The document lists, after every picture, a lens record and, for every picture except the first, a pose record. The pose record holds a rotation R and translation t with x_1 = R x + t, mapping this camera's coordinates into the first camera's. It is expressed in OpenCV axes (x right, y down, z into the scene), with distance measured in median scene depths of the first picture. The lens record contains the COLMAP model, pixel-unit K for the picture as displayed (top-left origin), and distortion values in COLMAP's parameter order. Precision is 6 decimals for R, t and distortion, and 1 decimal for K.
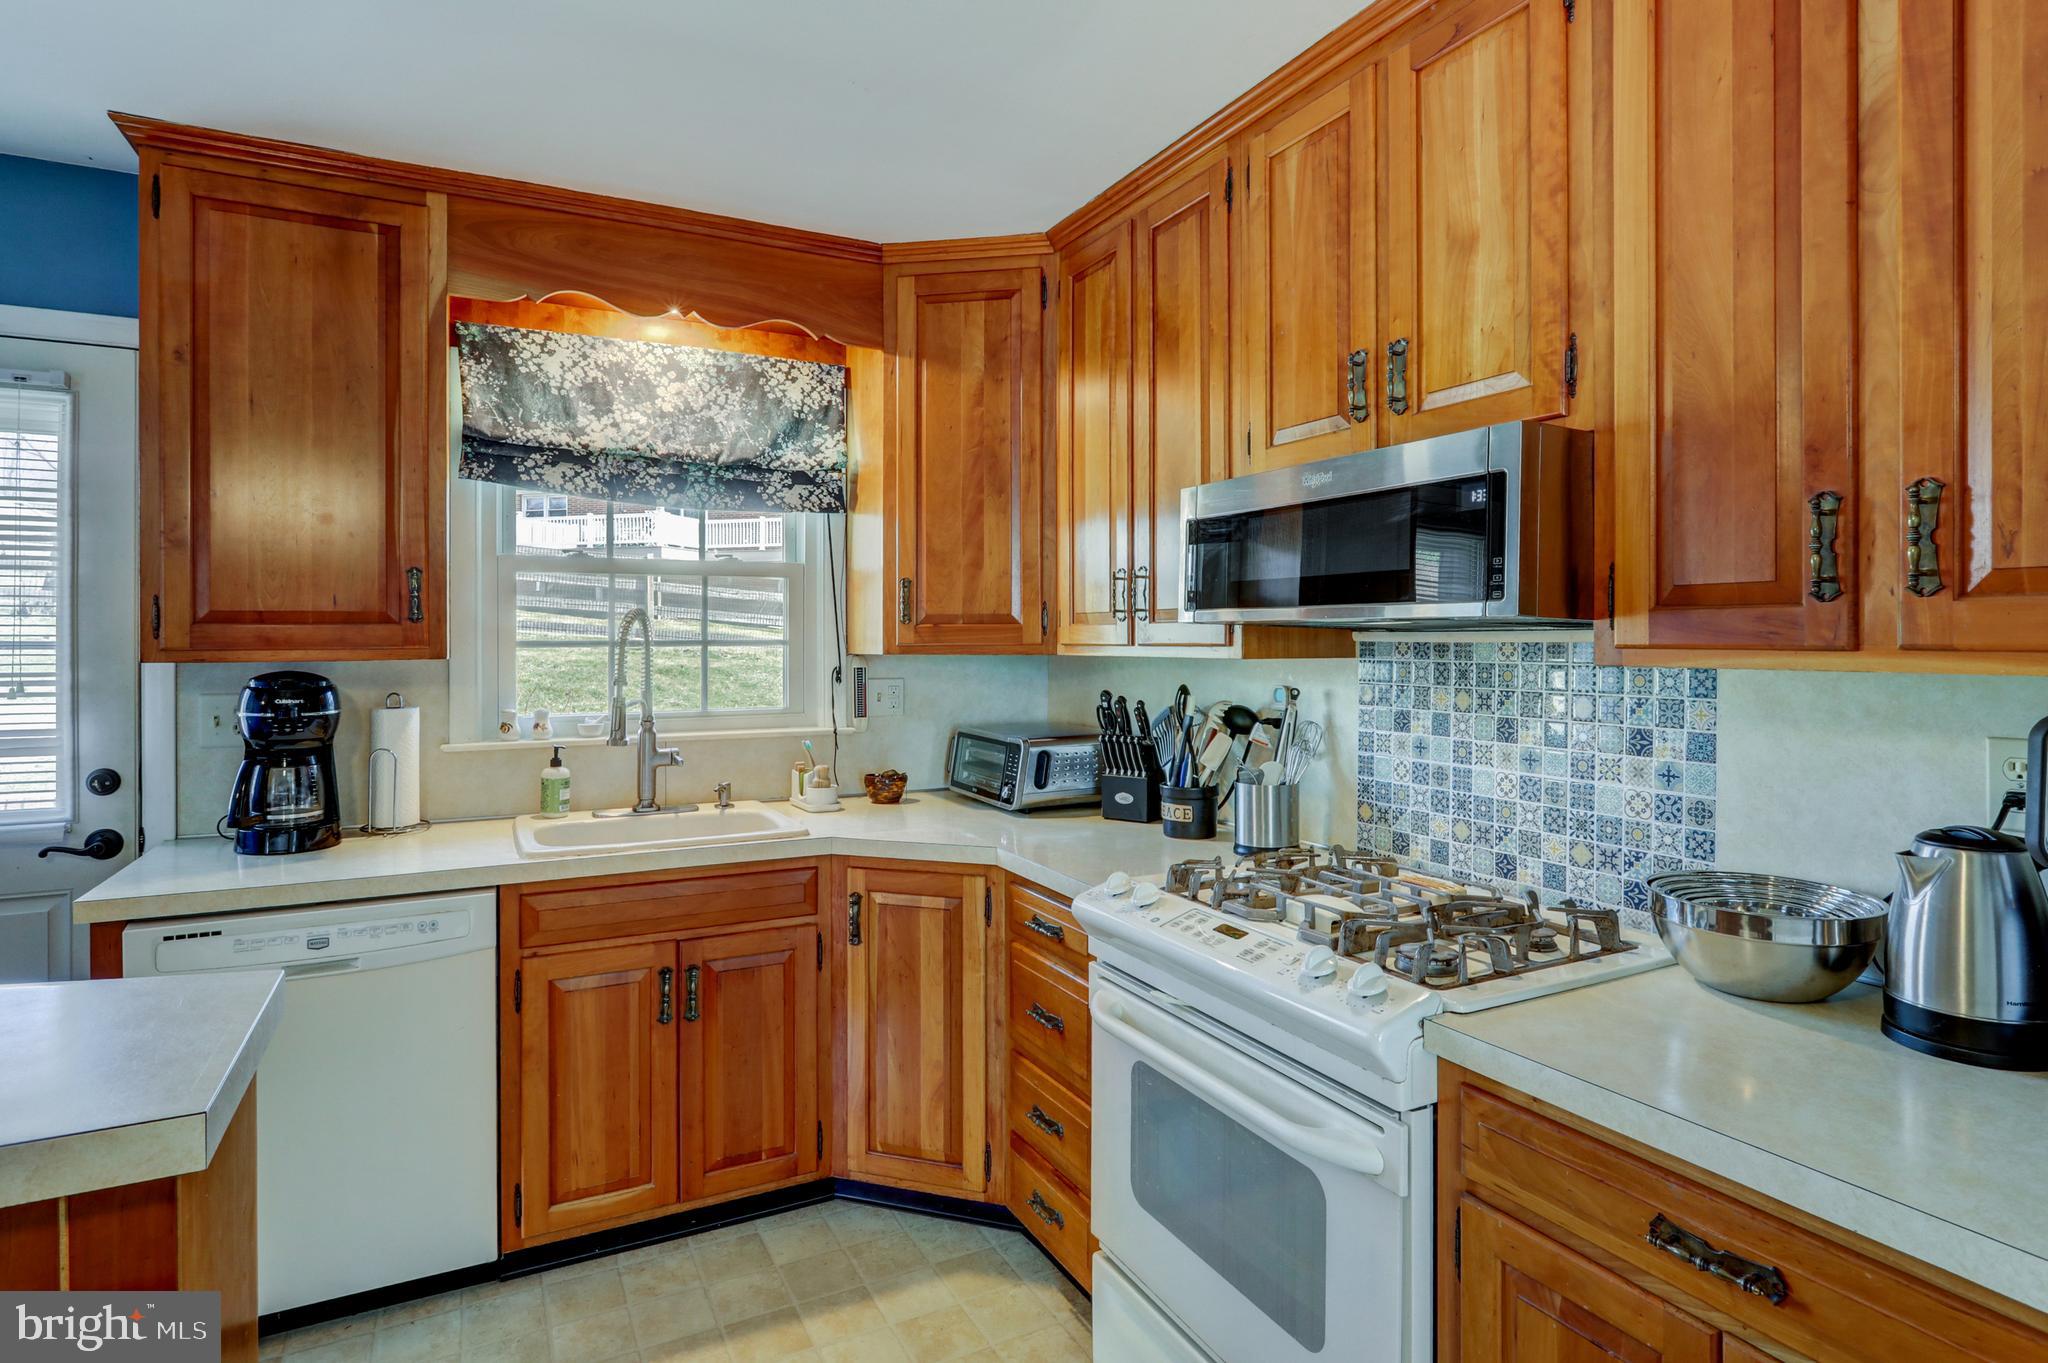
lens RADIAL K [[1084.8, 0, 1028.3], [0, 1084.8, 639.0], [0, 0, 1]] dist [-0.002406, 0.001629]
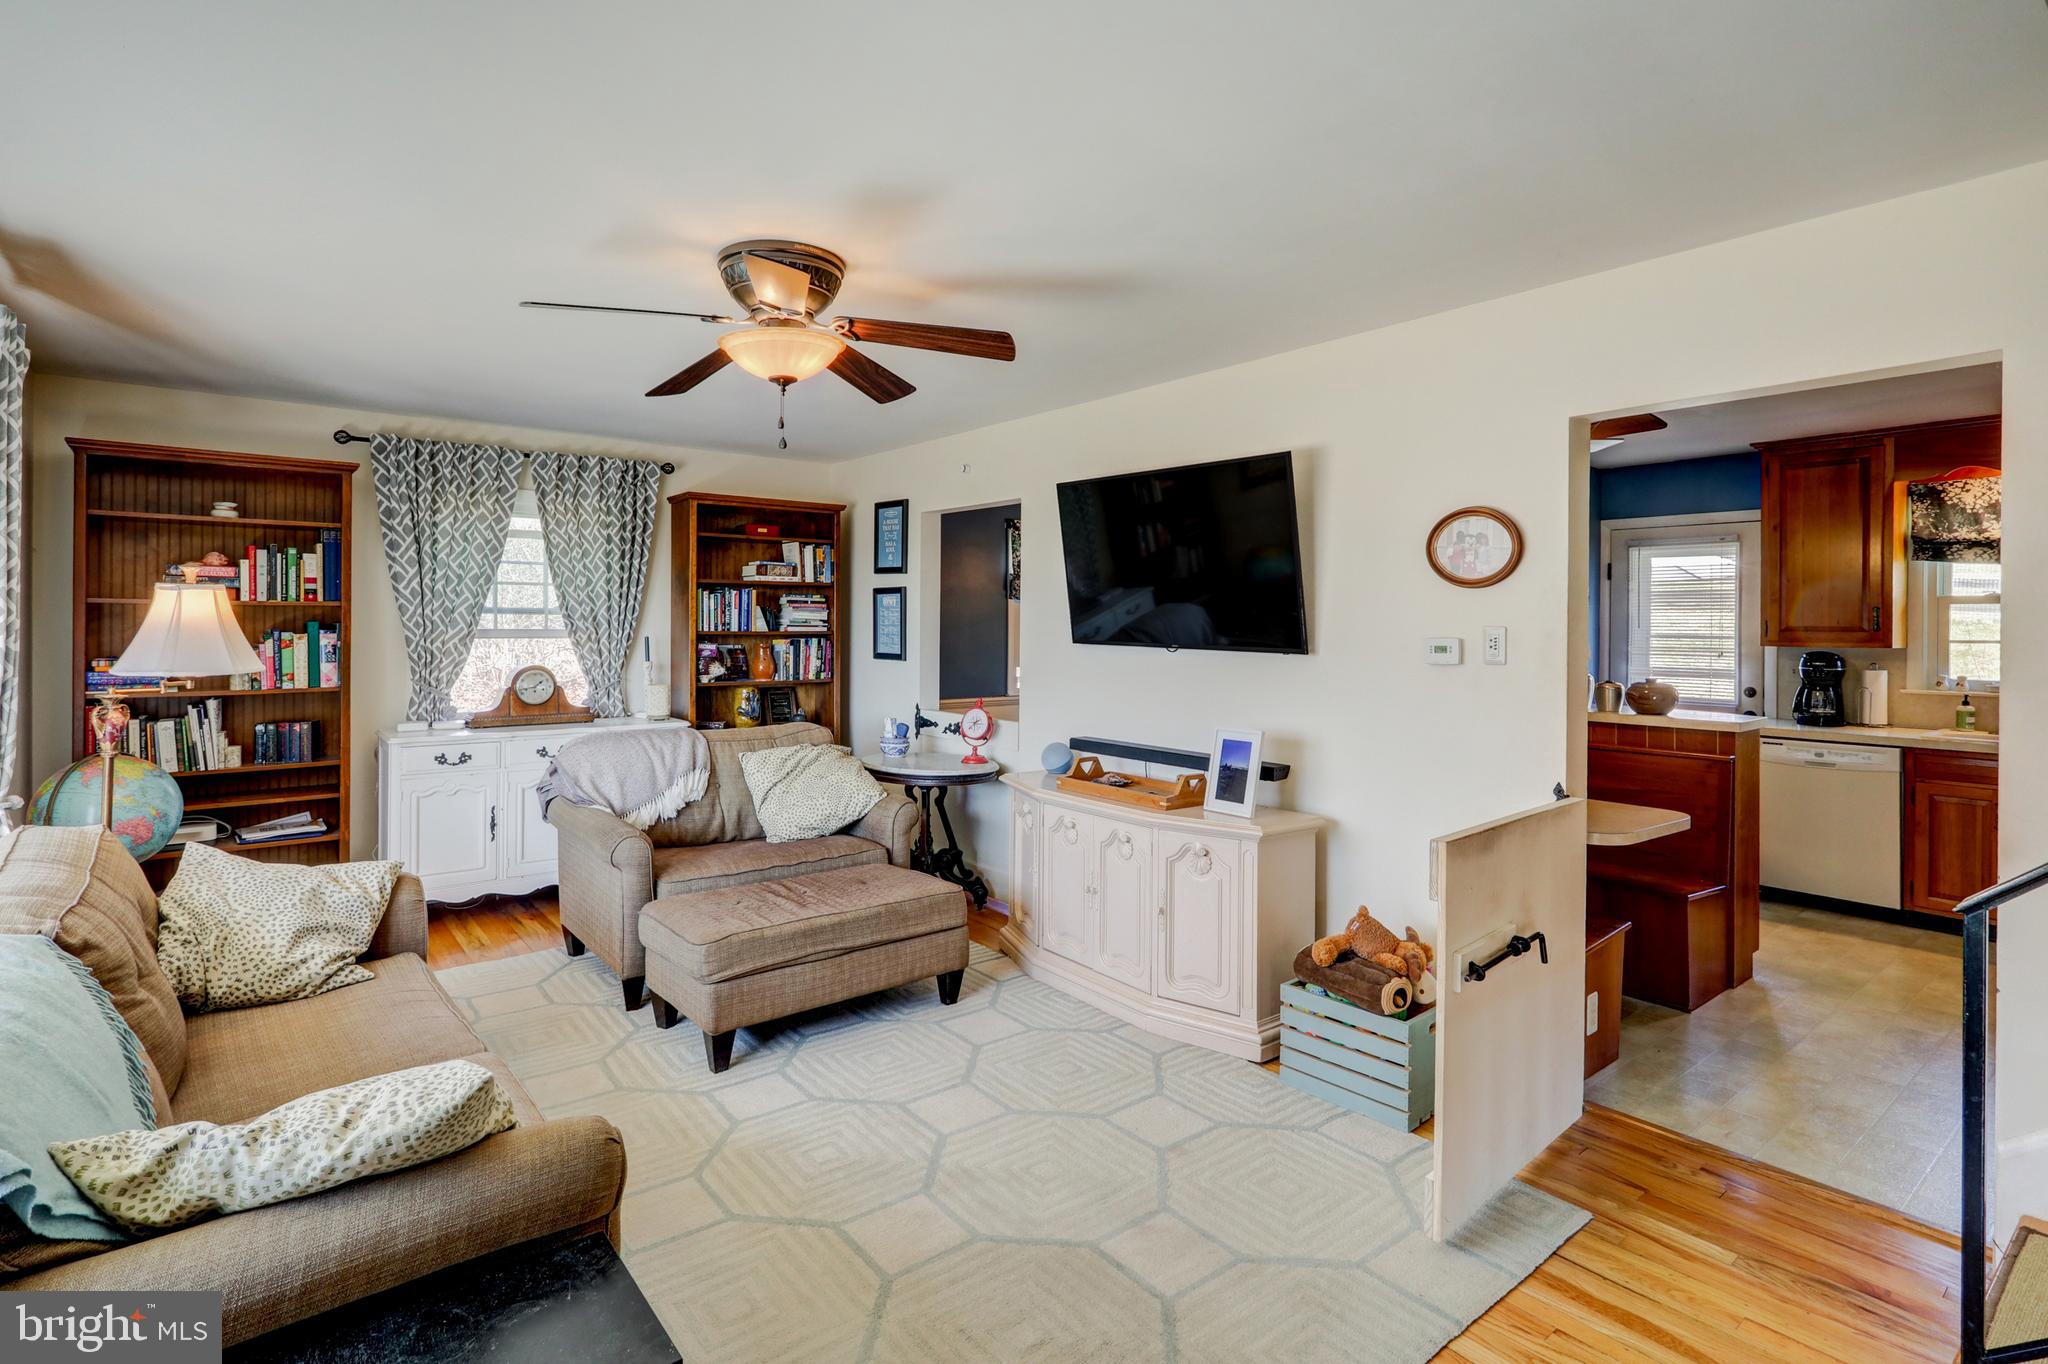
lens RADIAL K [[1009.1, 0, 1028.8], [0, 1009.1, 622.3], [0, 0, 1]] dist [0.004614, 0.000840]
pose [[0.202862, 0.003400, -0.979201, 1.076662], [-0.007805, 0.999968, 0.001855, -0.022842], [0.979176, 0.007267, 0.202882, -1.089251]]
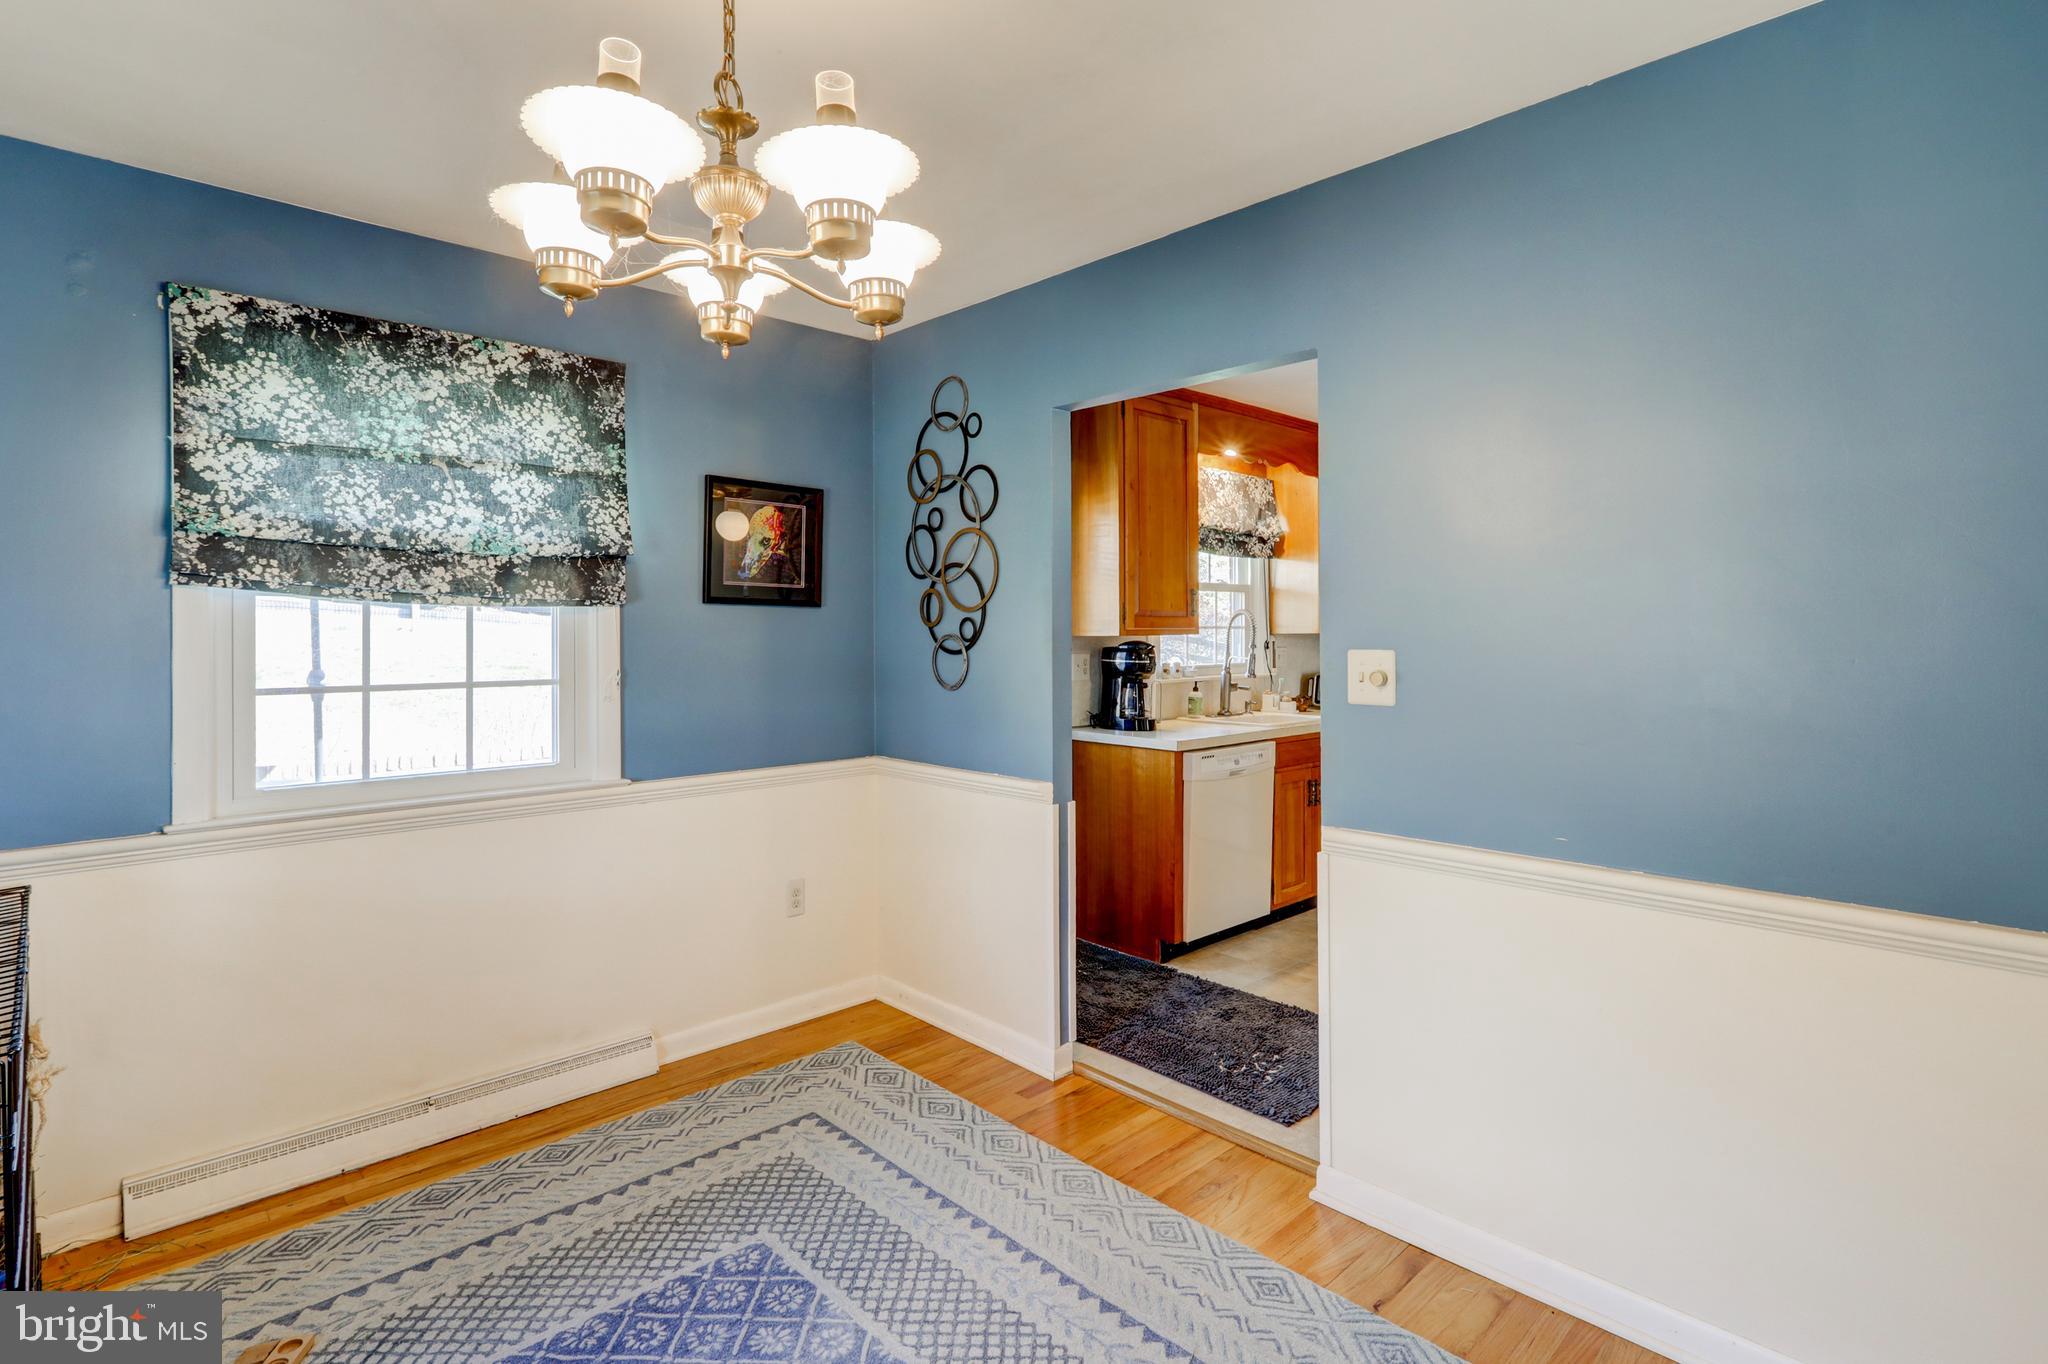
lens RADIAL K [[995.0, 0, 1024.9], [0, 995.0, 649.2], [0, 0, 1]] dist [-0.001710, 0.000270]
pose [[0.961955, -0.006517, 0.273129, -1.297051], [0.002910, 0.999903, 0.013609, 0.018080], [-0.273191, -0.012297, 0.961881, -0.658236]]
